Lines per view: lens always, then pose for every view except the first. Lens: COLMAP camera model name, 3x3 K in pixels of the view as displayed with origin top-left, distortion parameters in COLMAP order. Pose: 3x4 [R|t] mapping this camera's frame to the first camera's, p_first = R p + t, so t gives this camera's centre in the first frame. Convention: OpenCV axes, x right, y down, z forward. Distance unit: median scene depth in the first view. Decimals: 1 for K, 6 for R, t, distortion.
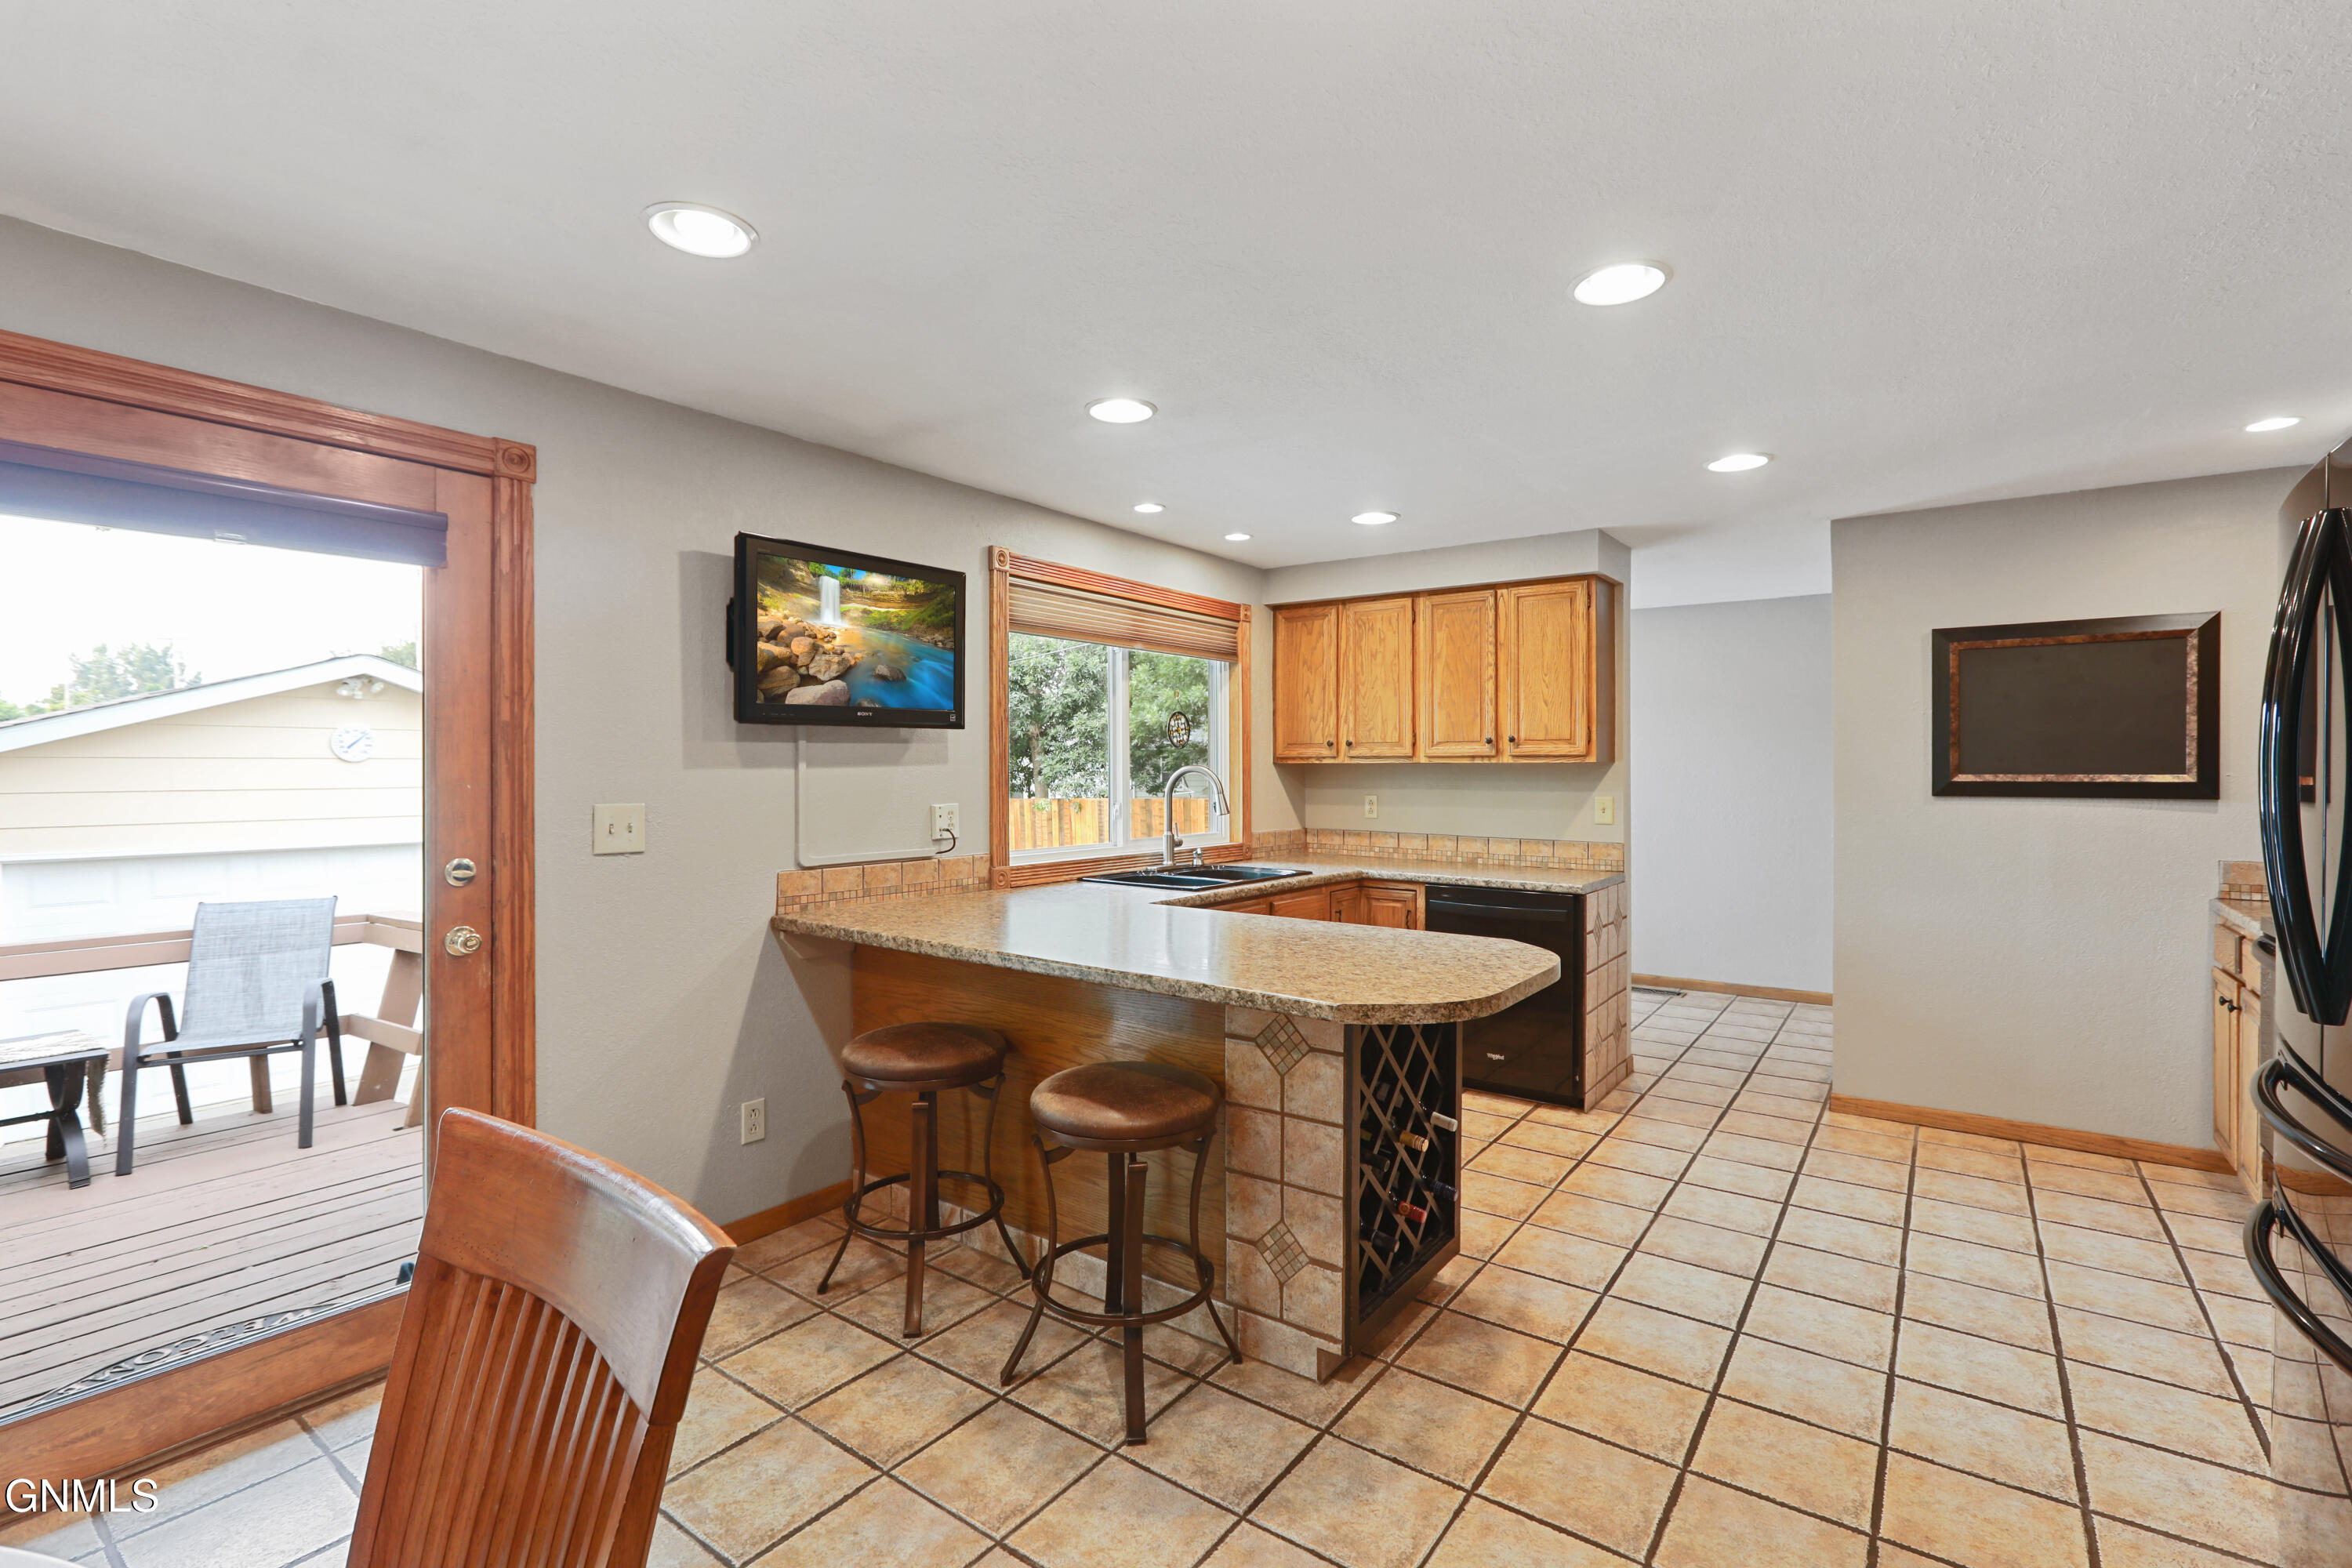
lens RADIAL K [[1059.4, 0, 1181.7], [0, 1059.4, 775.8], [0, 0, 1]] dist [-0.001033, -0.000286]
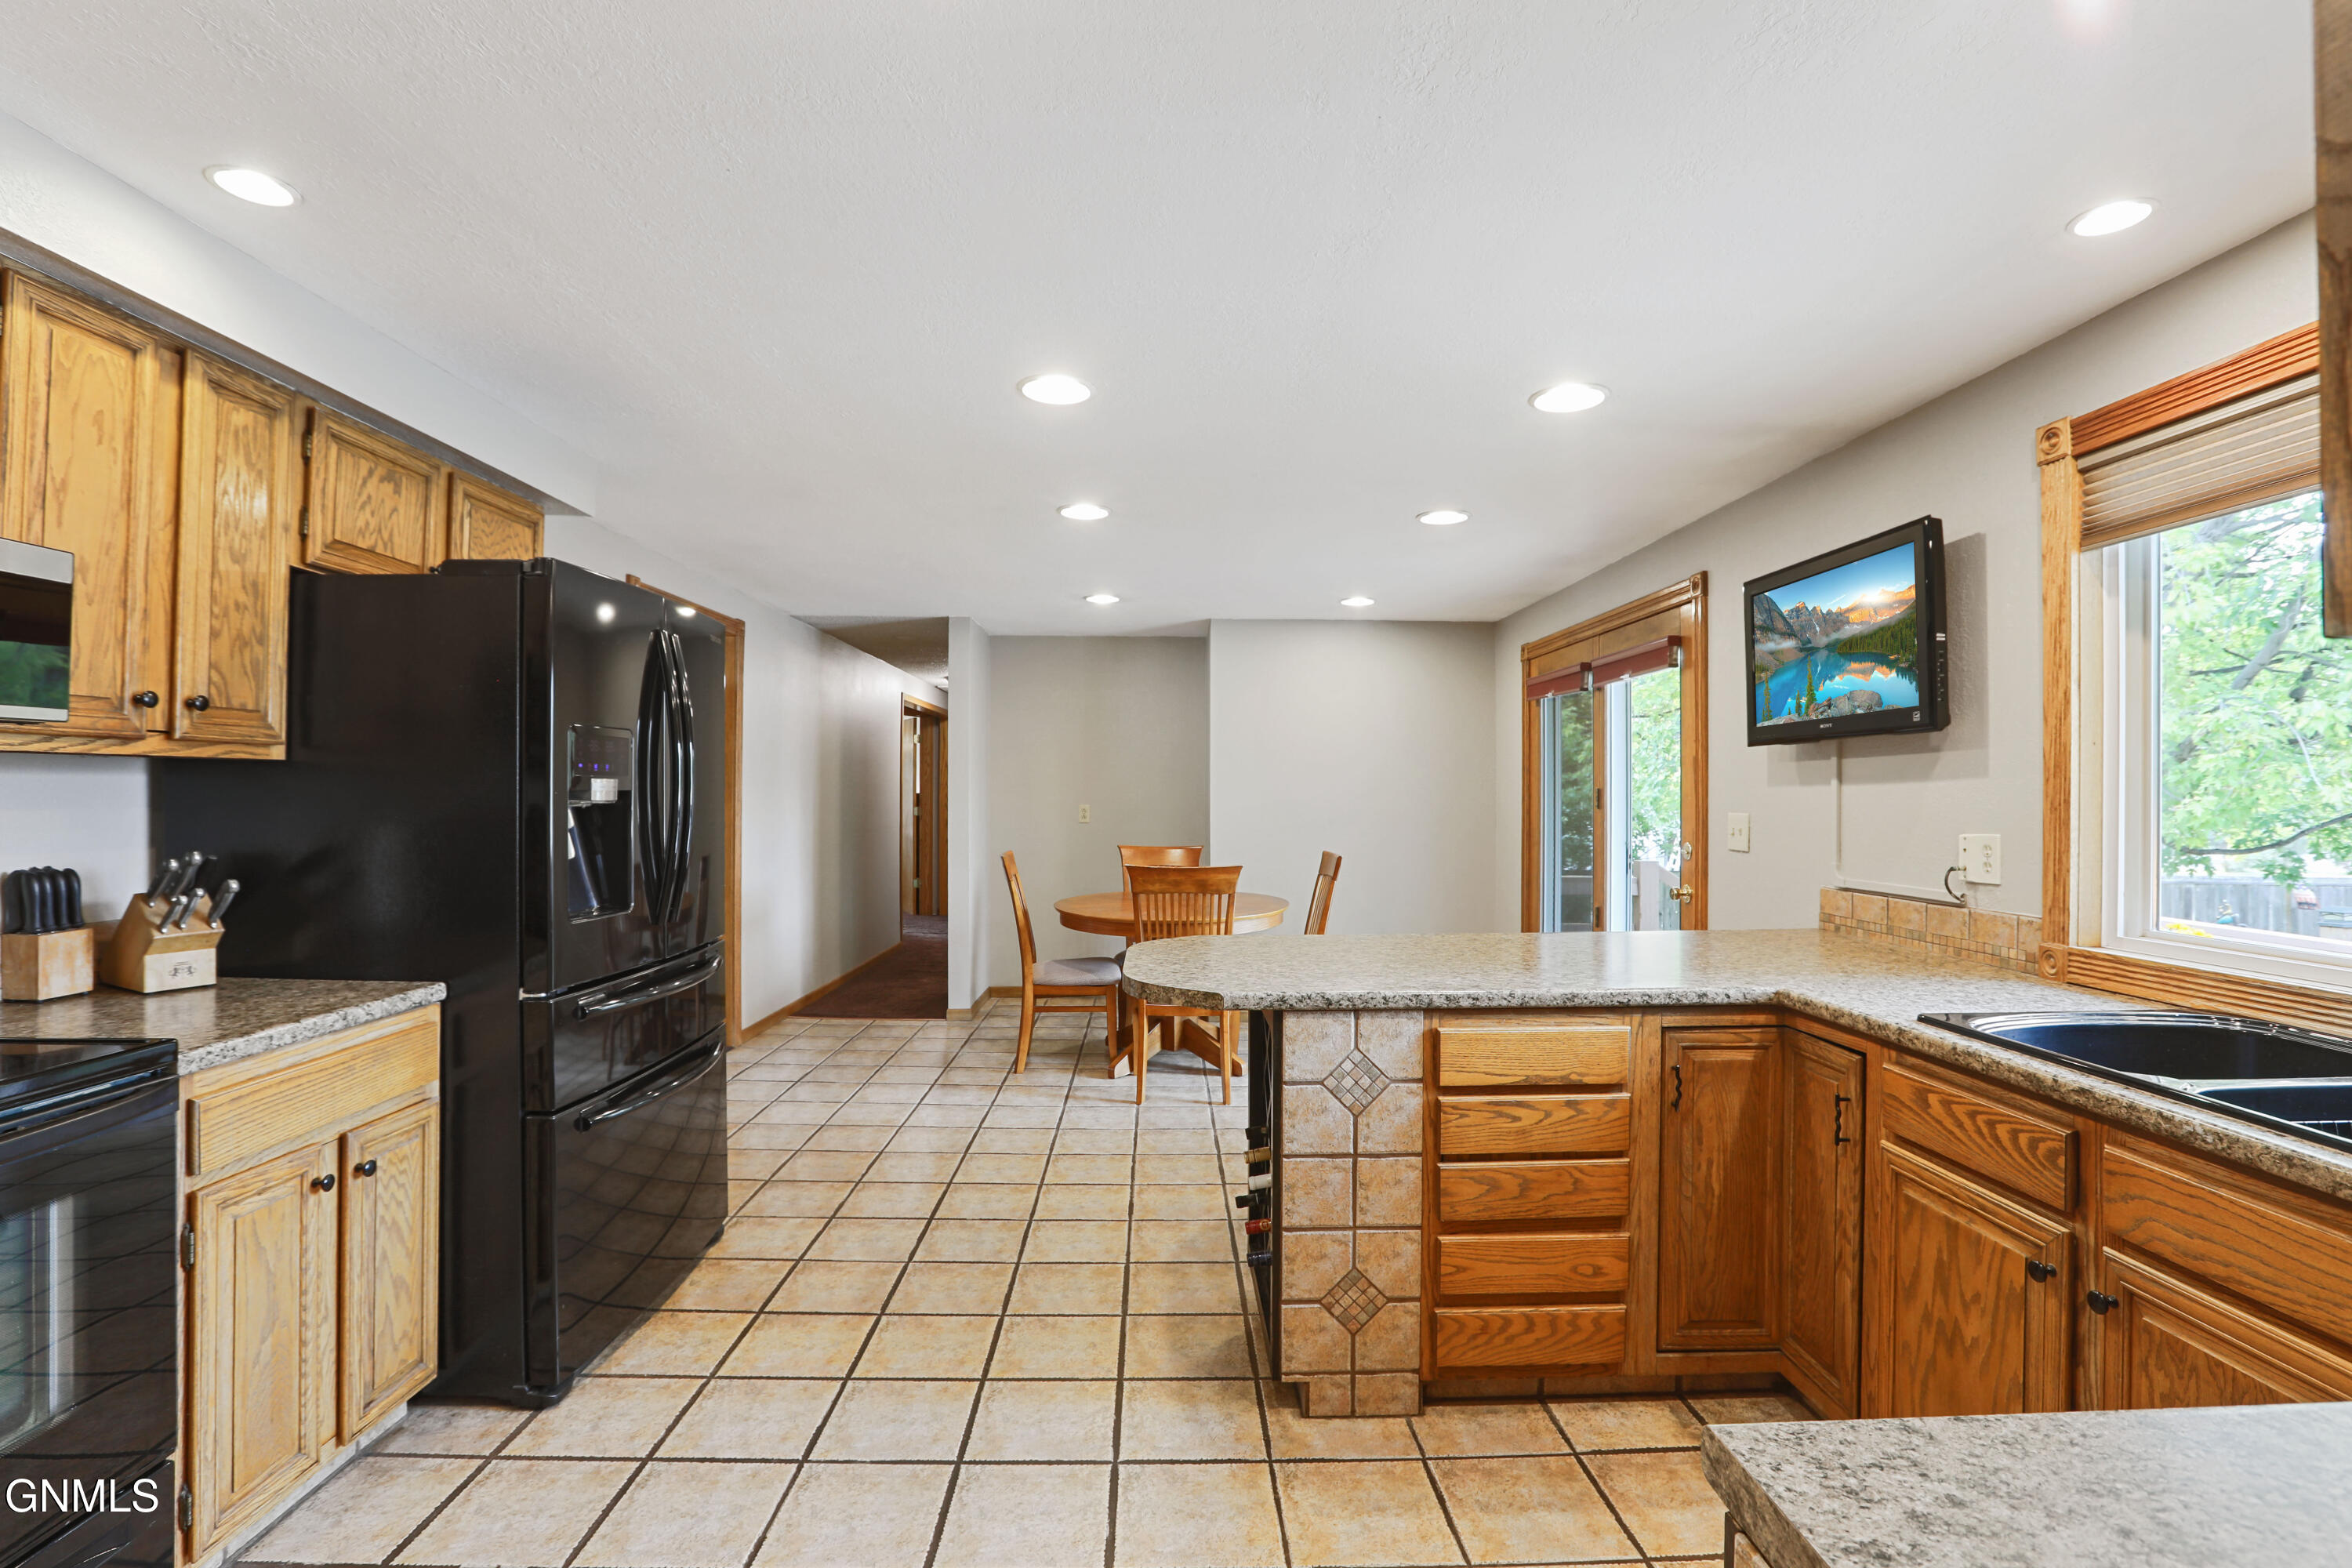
lens RADIAL K [[1059.4, 0, 1180.8], [0, 1059.4, 787.5], [0, 0, 1]] dist [-0.001033, -0.000286]
pose [[-0.792746, -0.004855, -0.609533, 0.727977], [-0.003134, 0.999988, -0.003889, 0.000706], [0.609544, -0.001173, -0.792751, 1.435193]]
